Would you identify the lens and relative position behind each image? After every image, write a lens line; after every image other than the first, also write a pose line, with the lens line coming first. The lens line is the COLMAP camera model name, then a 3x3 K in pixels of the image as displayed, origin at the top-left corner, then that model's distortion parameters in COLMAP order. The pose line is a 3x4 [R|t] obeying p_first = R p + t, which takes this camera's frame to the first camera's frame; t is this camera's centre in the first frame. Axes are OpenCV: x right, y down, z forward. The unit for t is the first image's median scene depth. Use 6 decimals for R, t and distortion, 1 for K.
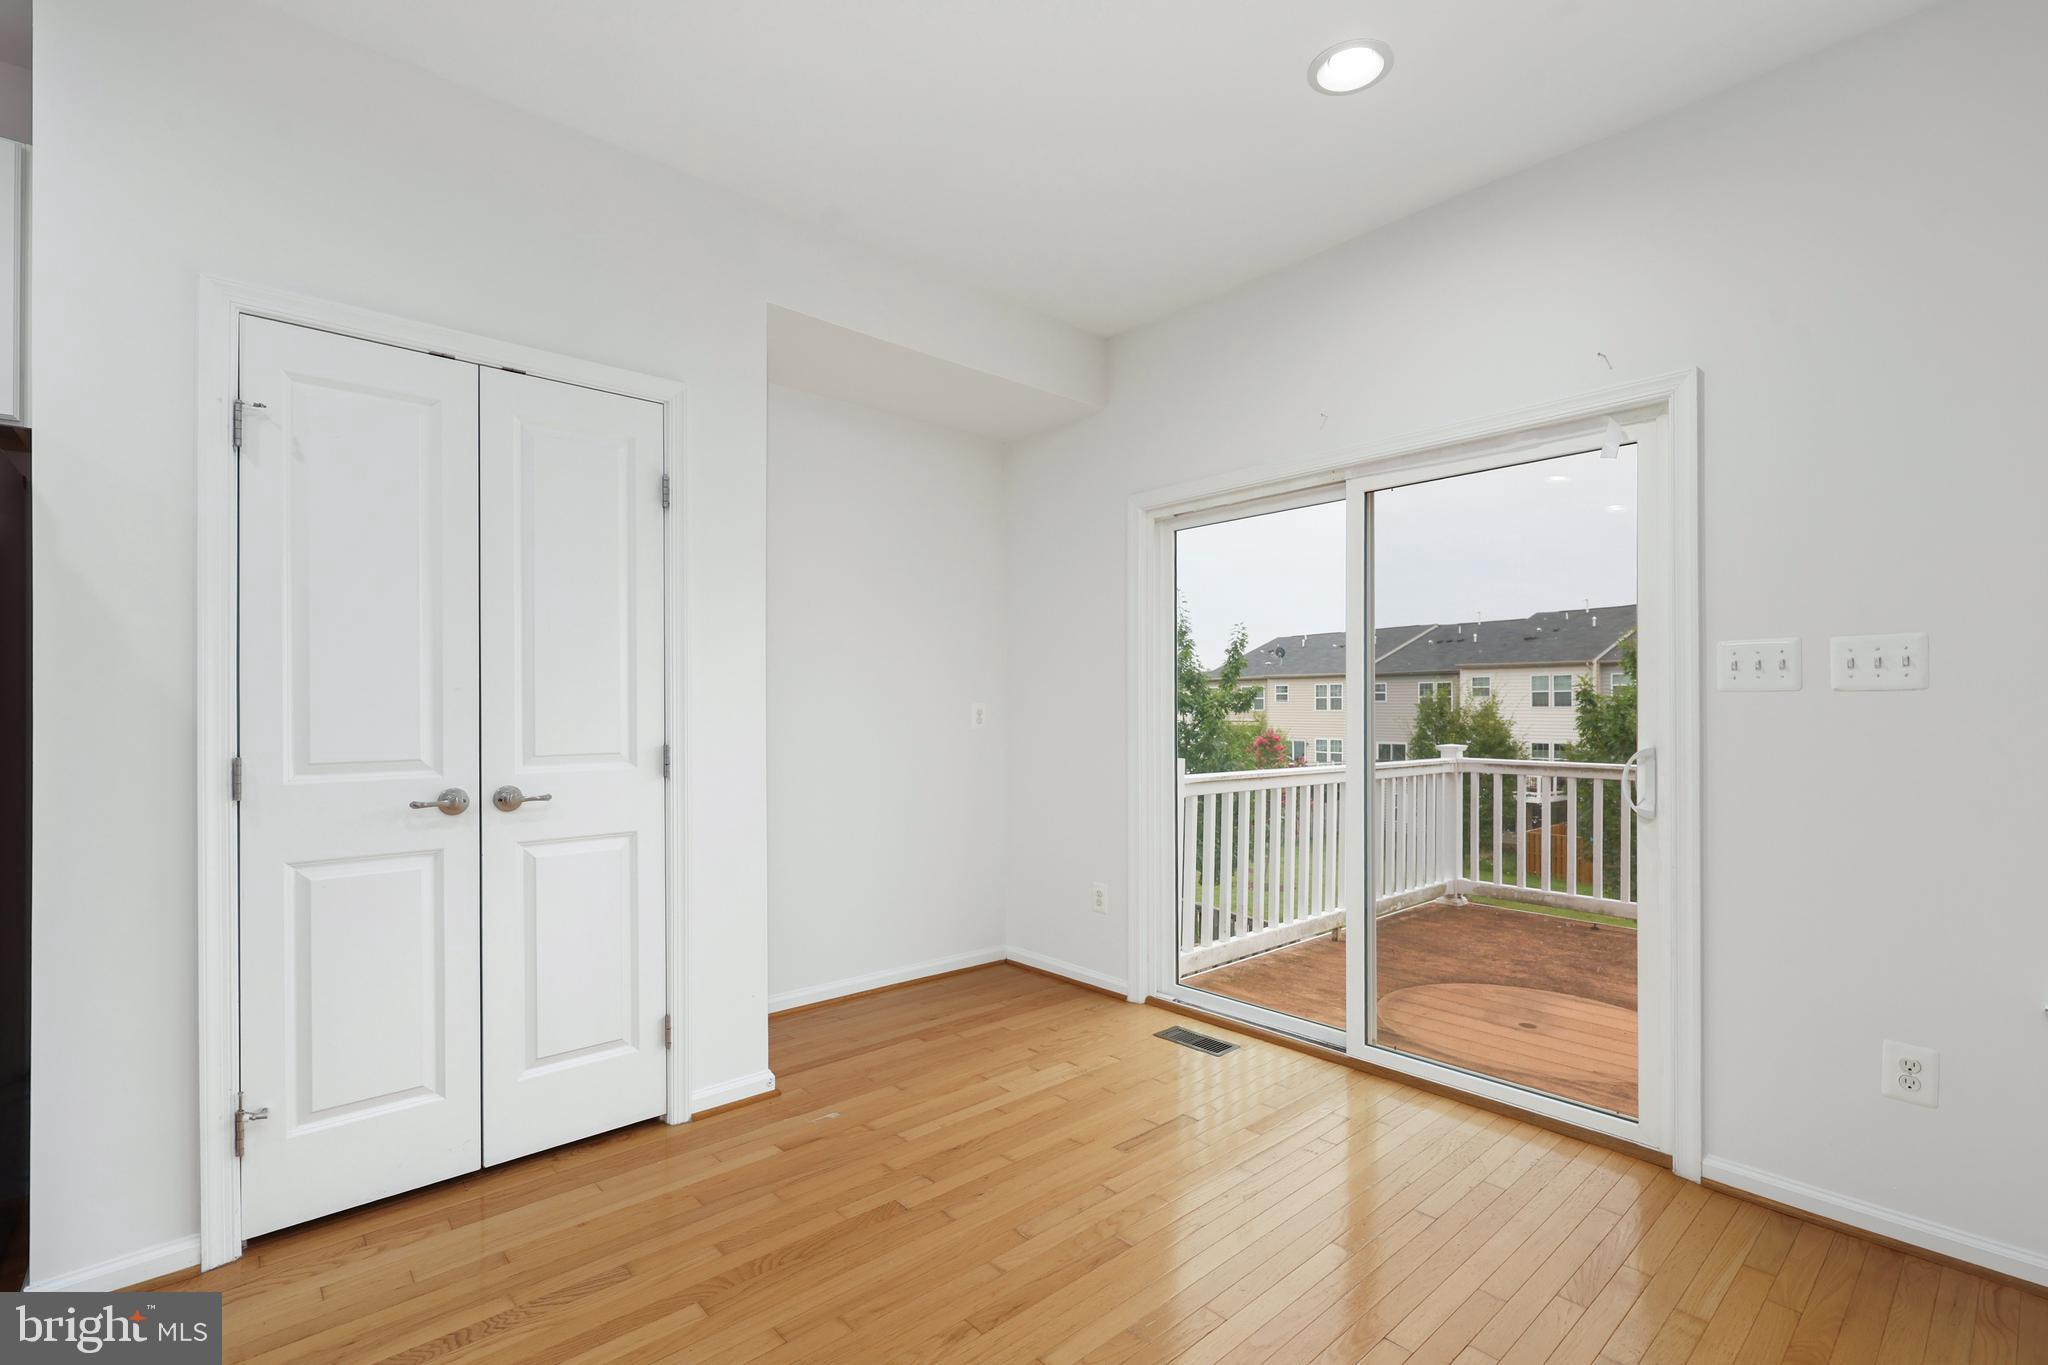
lens RADIAL K [[923.8, 0, 1038.2], [0, 923.8, 710.1], [0, 0, 1]] dist [0.019197, -0.000165]
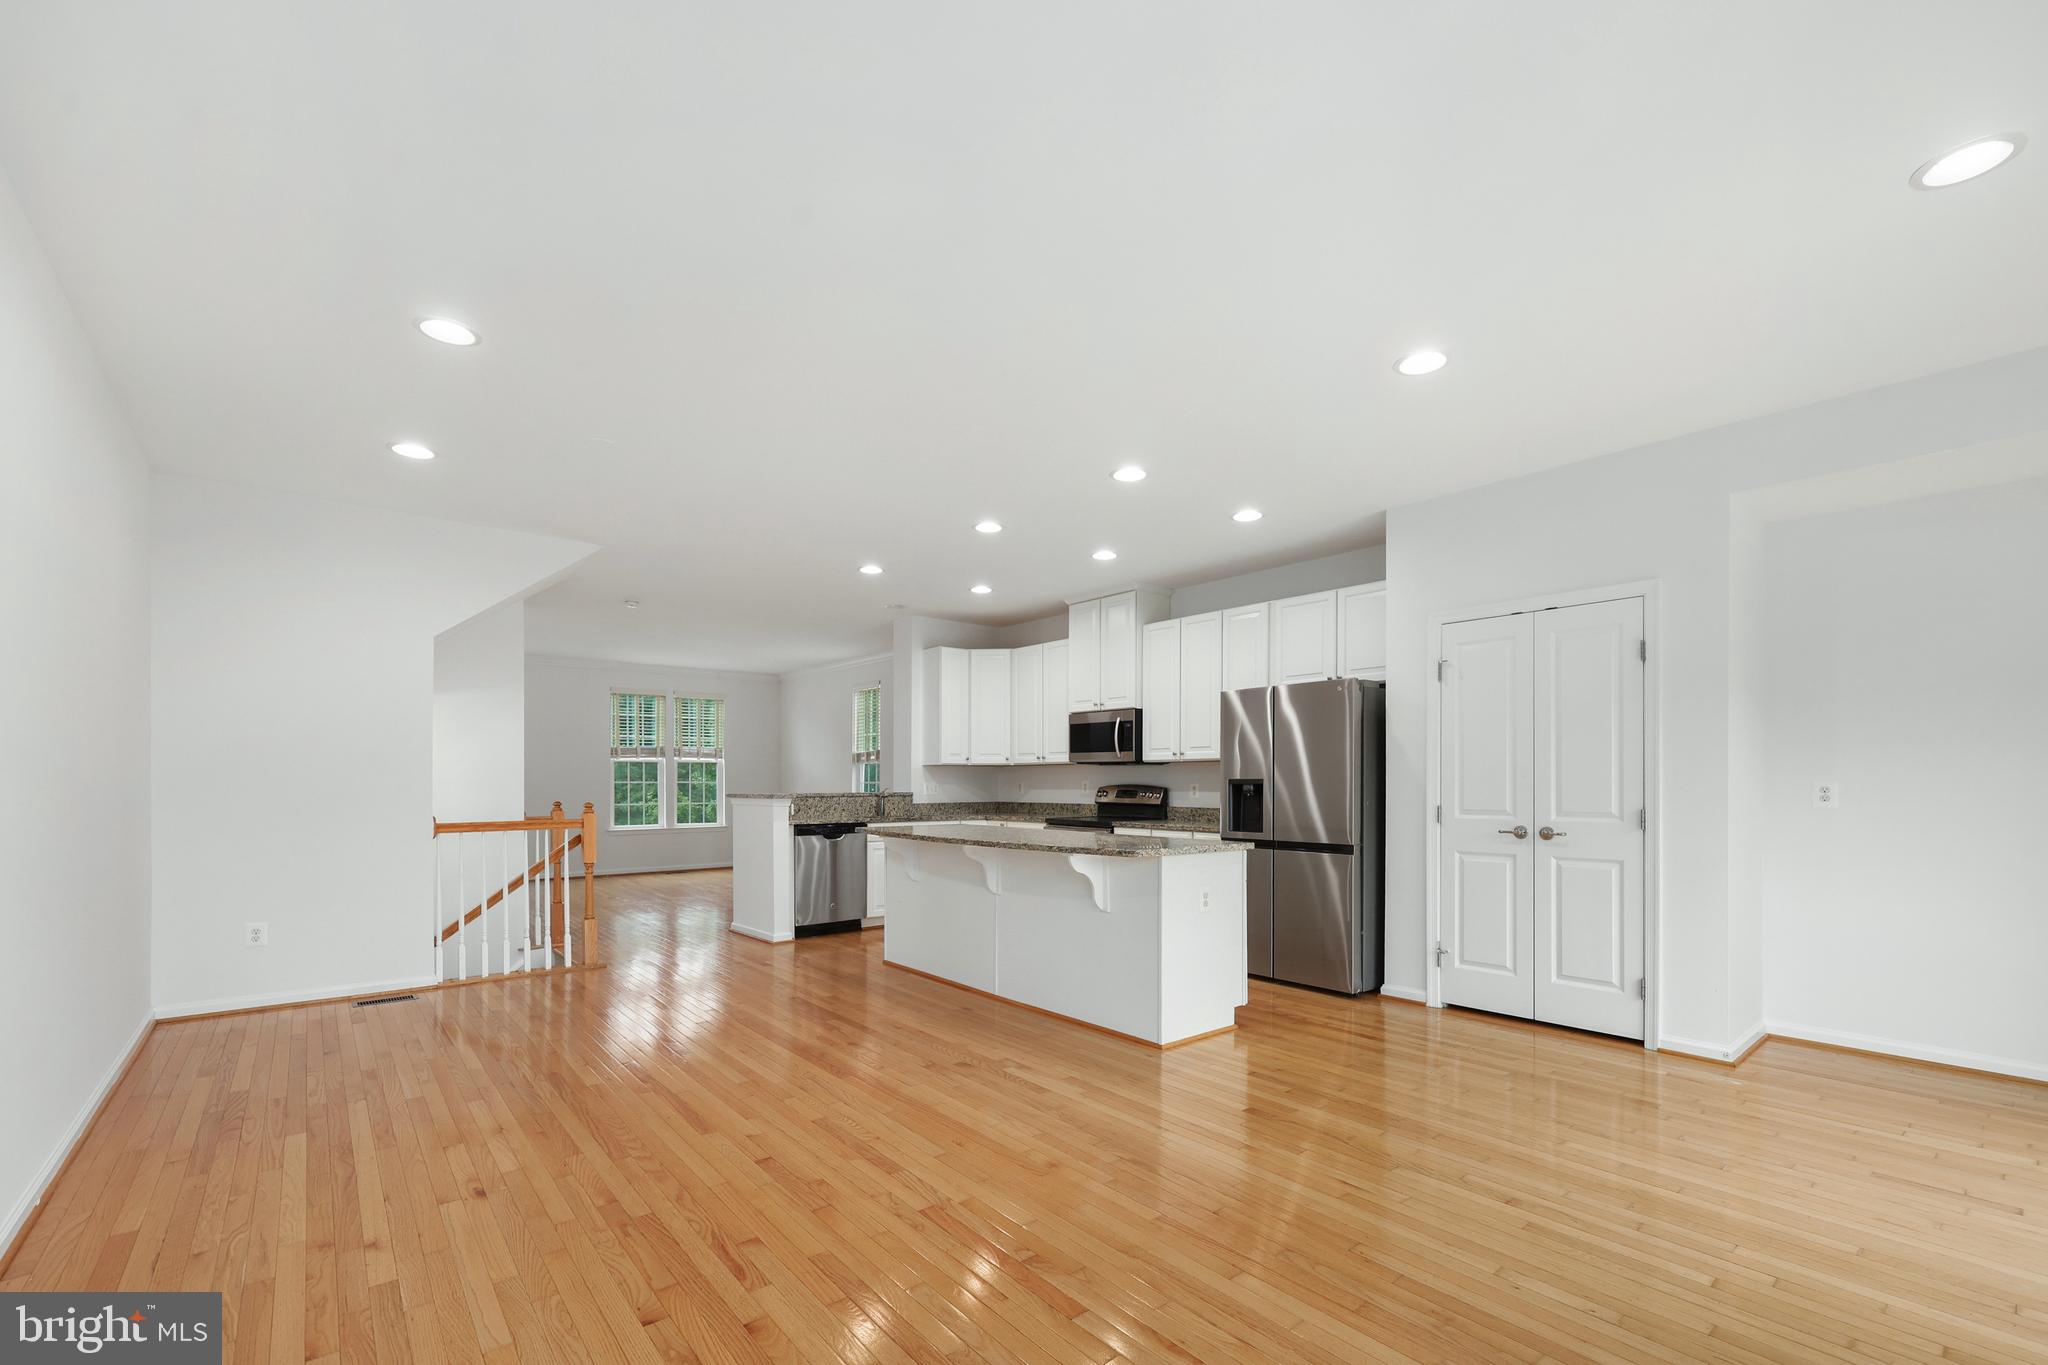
lens RADIAL K [[858.1, 0, 1022.7], [0, 858.1, 779.8], [0, 0, 1]] dist [0.000410, 0.000024]
pose [[-0.040332, -0.007958, -0.999155, 1.114135], [-0.005140, 0.999957, -0.007757, 0.003968], [0.999173, 0.004822, -0.040371, -0.005595]]
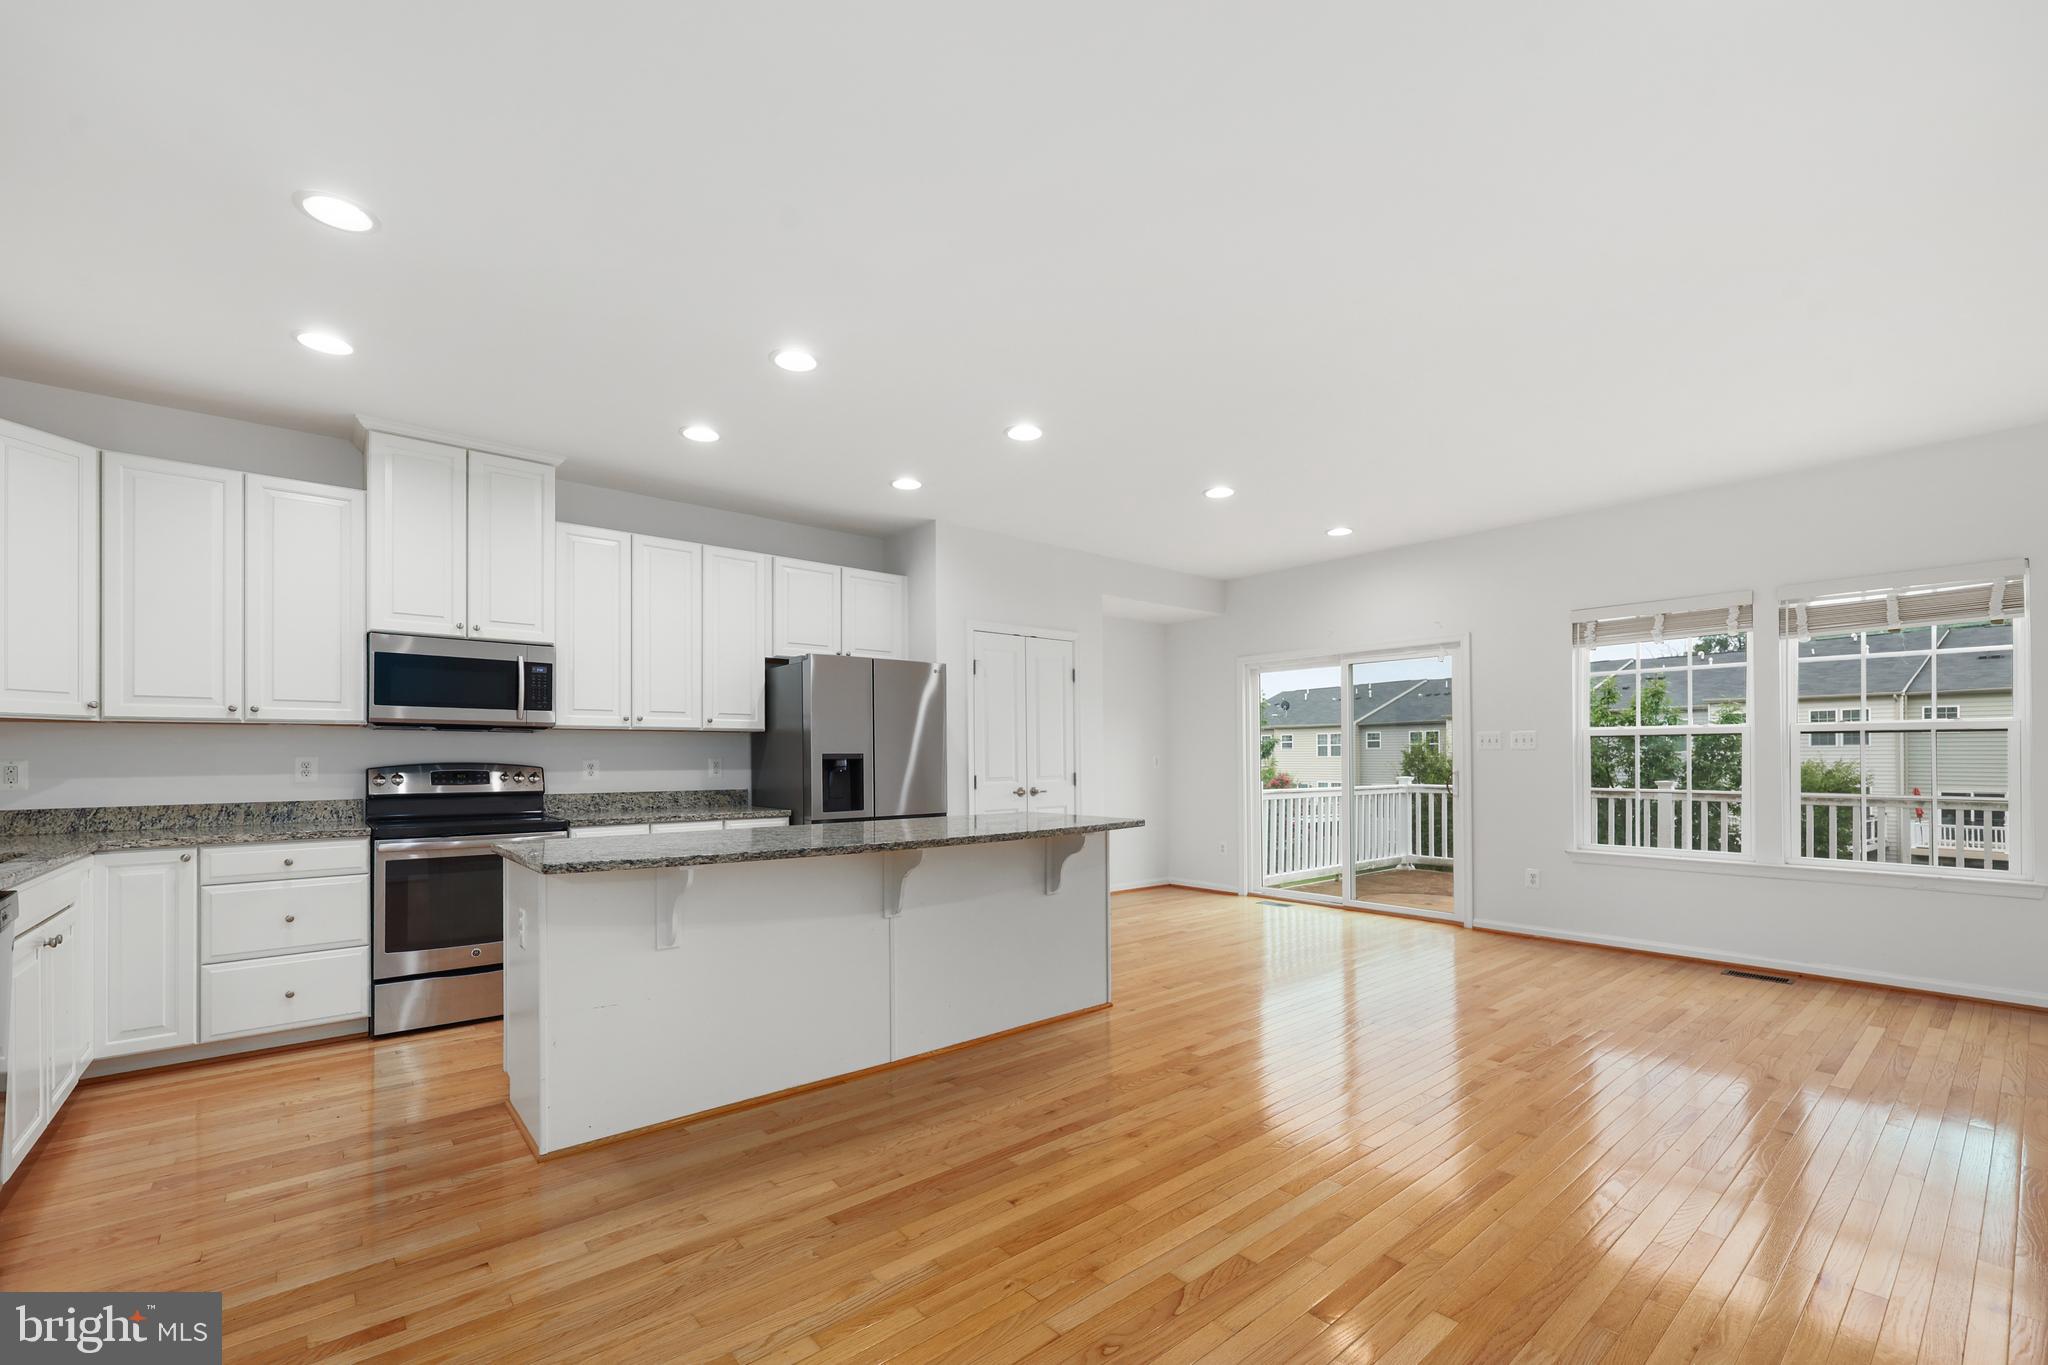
lens RADIAL K [[859.6, 0, 1017.2], [0, 859.6, 752.8], [0, 0, 1]] dist [0.000732, 0.000049]
pose [[0.999040, -0.006760, -0.043280, -0.457802], [0.006494, 0.999959, -0.006274, -0.004077], [0.043320, 0.005987, 0.999043, -1.408469]]
